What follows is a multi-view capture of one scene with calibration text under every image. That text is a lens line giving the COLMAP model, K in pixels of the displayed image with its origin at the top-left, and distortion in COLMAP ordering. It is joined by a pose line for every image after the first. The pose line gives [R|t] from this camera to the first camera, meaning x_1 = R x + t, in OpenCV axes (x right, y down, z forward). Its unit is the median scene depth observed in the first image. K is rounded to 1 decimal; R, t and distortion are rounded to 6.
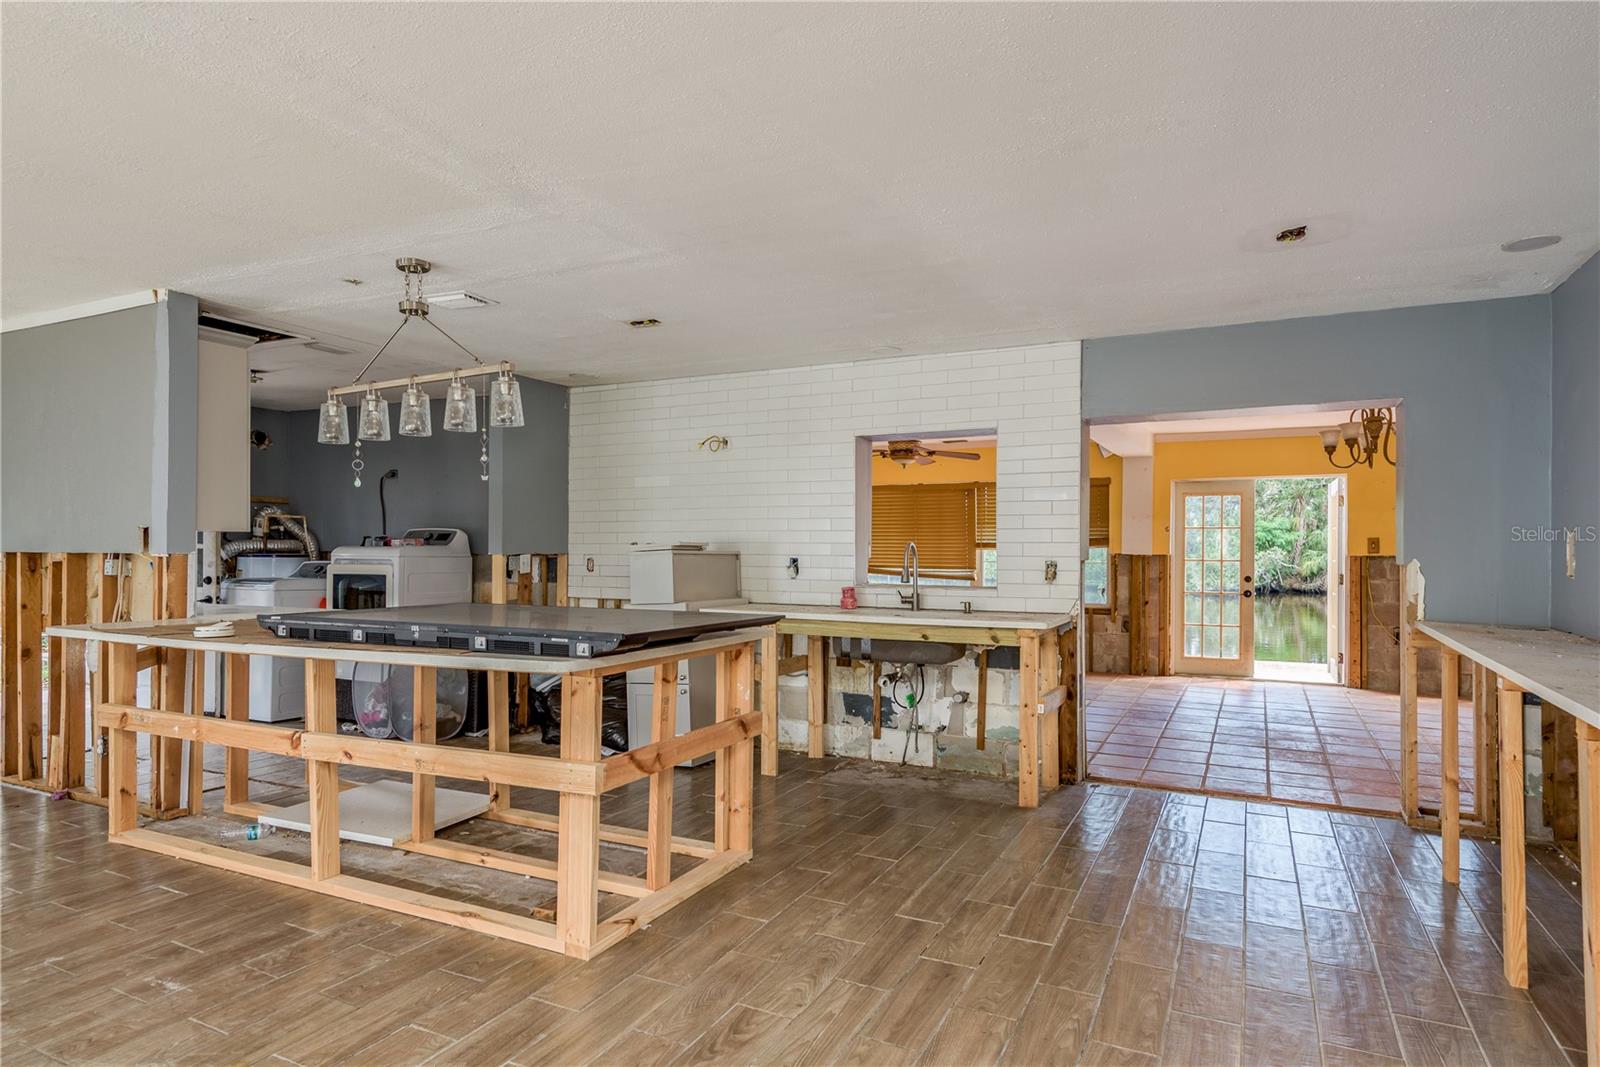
lens RADIAL K [[917.9, 0, 799.3], [0, 917.9, 536.0], [0, 0, 1]] dist [0.005652, 0.000711]
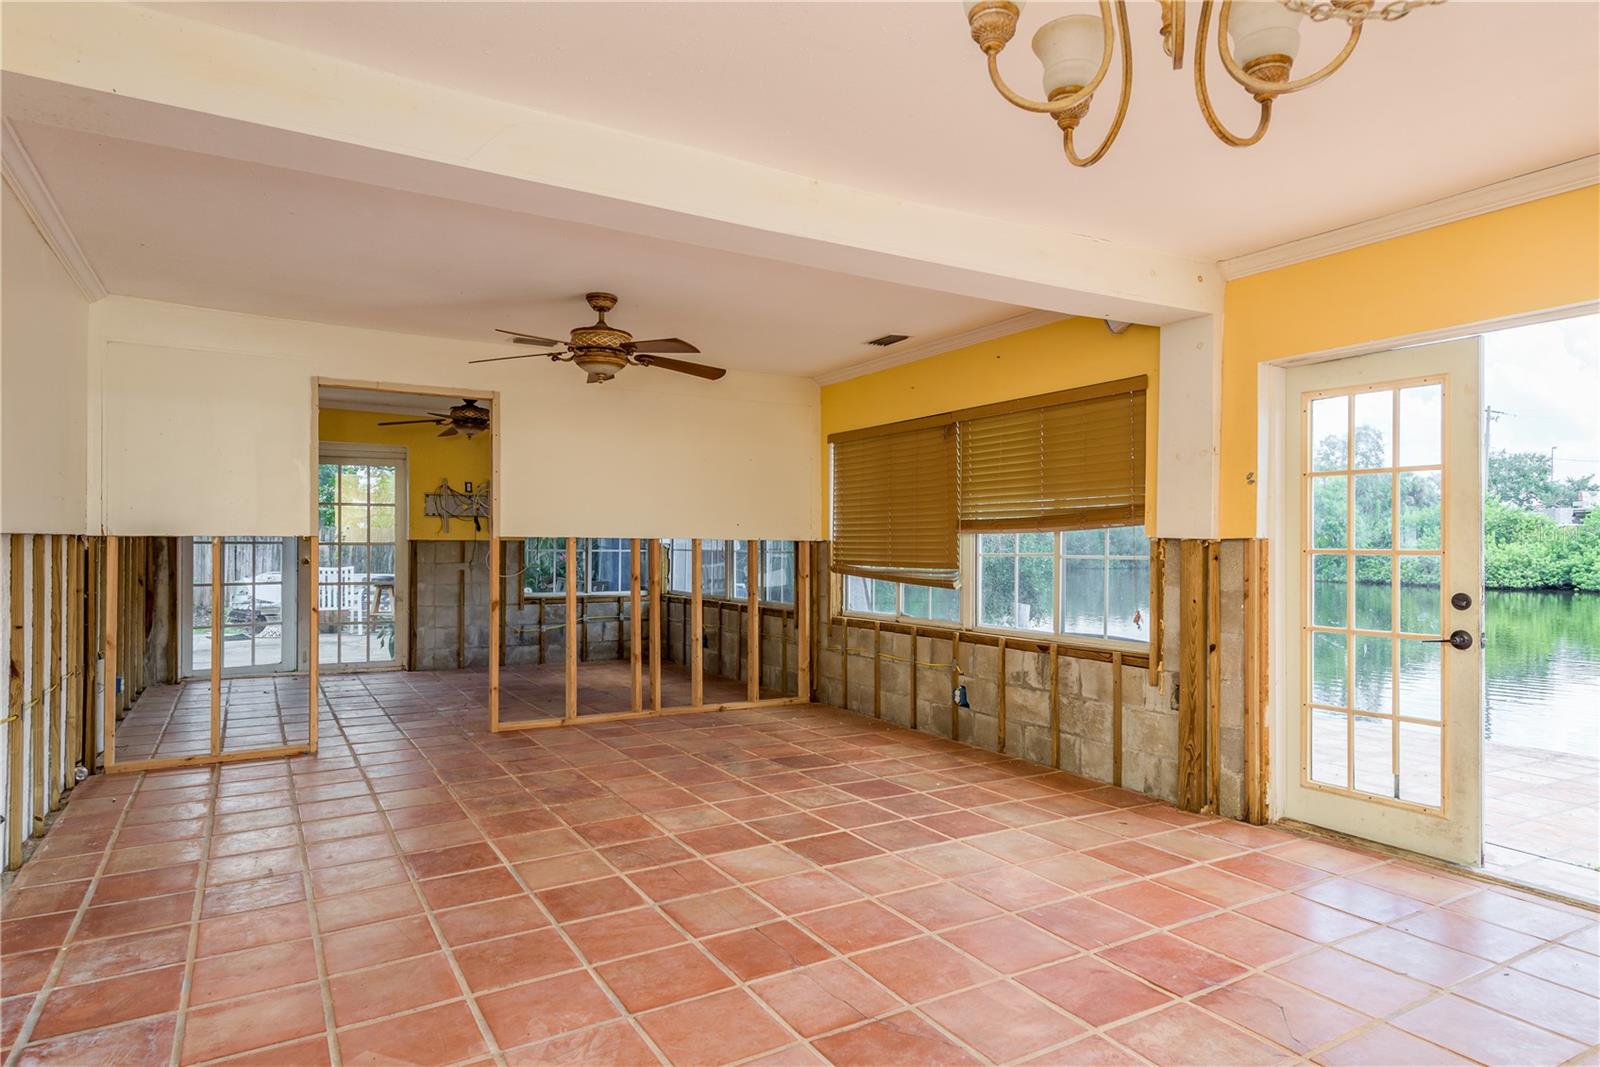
lens RADIAL K [[914.7, 0, 803.8], [0, 914.7, 533.9], [0, 0, 1]] dist [-0.005724, -0.000632]
pose [[0.843364, -0.003155, -0.537333, 0.446261], [-0.000932, 0.999973, -0.007335, 0.021299], [0.537341, 0.006687, 0.843338, 0.522572]]
